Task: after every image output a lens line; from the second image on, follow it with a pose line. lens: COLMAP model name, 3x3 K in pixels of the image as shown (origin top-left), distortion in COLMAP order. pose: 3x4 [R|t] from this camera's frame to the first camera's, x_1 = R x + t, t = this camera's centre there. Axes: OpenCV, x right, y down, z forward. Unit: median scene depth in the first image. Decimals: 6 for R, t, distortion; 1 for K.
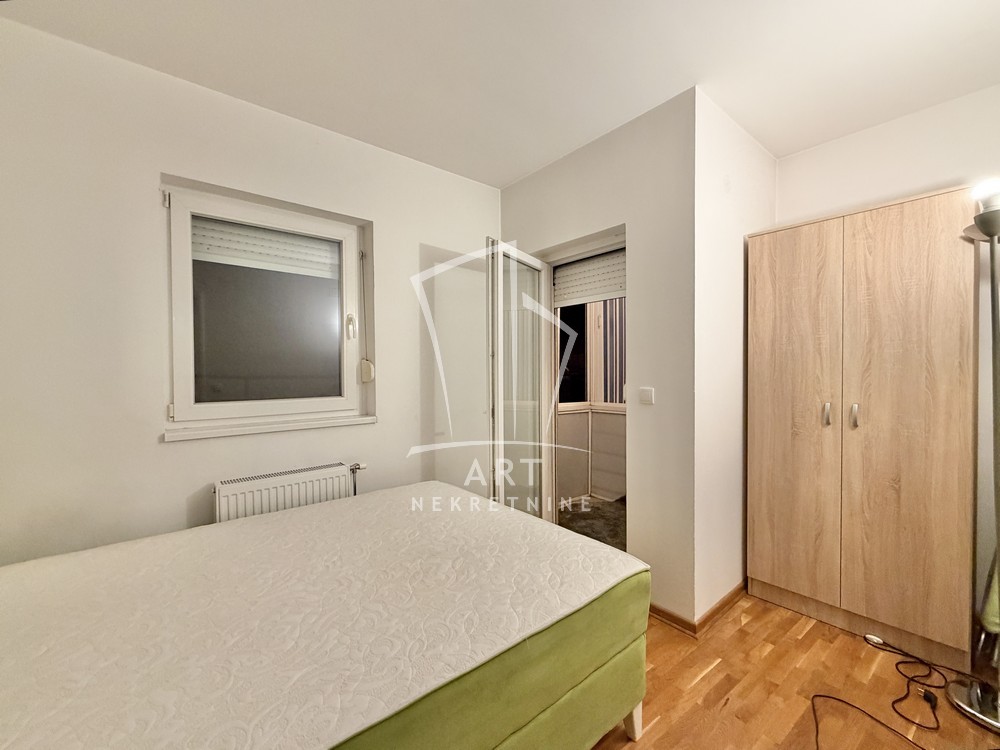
lens RADIAL K [[403.8, 0, 500.0], [0, 403.8, 375.0], [0, 0, 1]] dist [-0.000637, 0.000035]
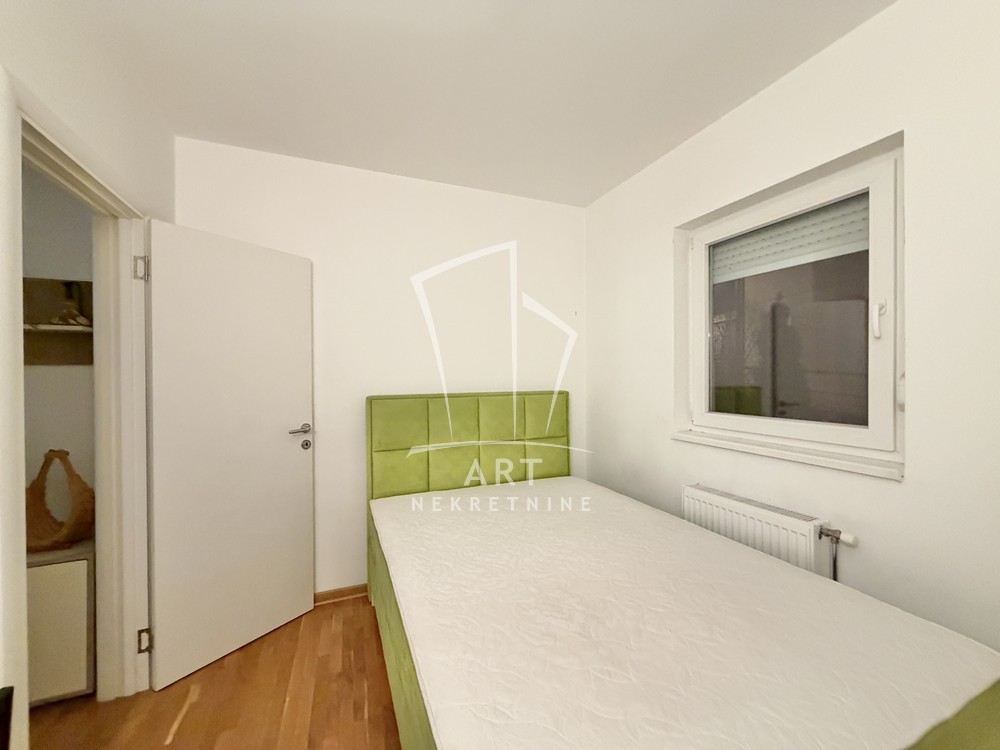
lens RADIAL K [[396.6, 0, 499.5], [0, 396.6, 368.7], [0, 0, 1]] dist [-0.000231, 0.000101]
pose [[-0.272165, -0.003625, -0.962244, 0.706977], [-0.005618, 0.999982, -0.002178, -0.063955], [0.962234, 0.004813, -0.272181, 1.084885]]
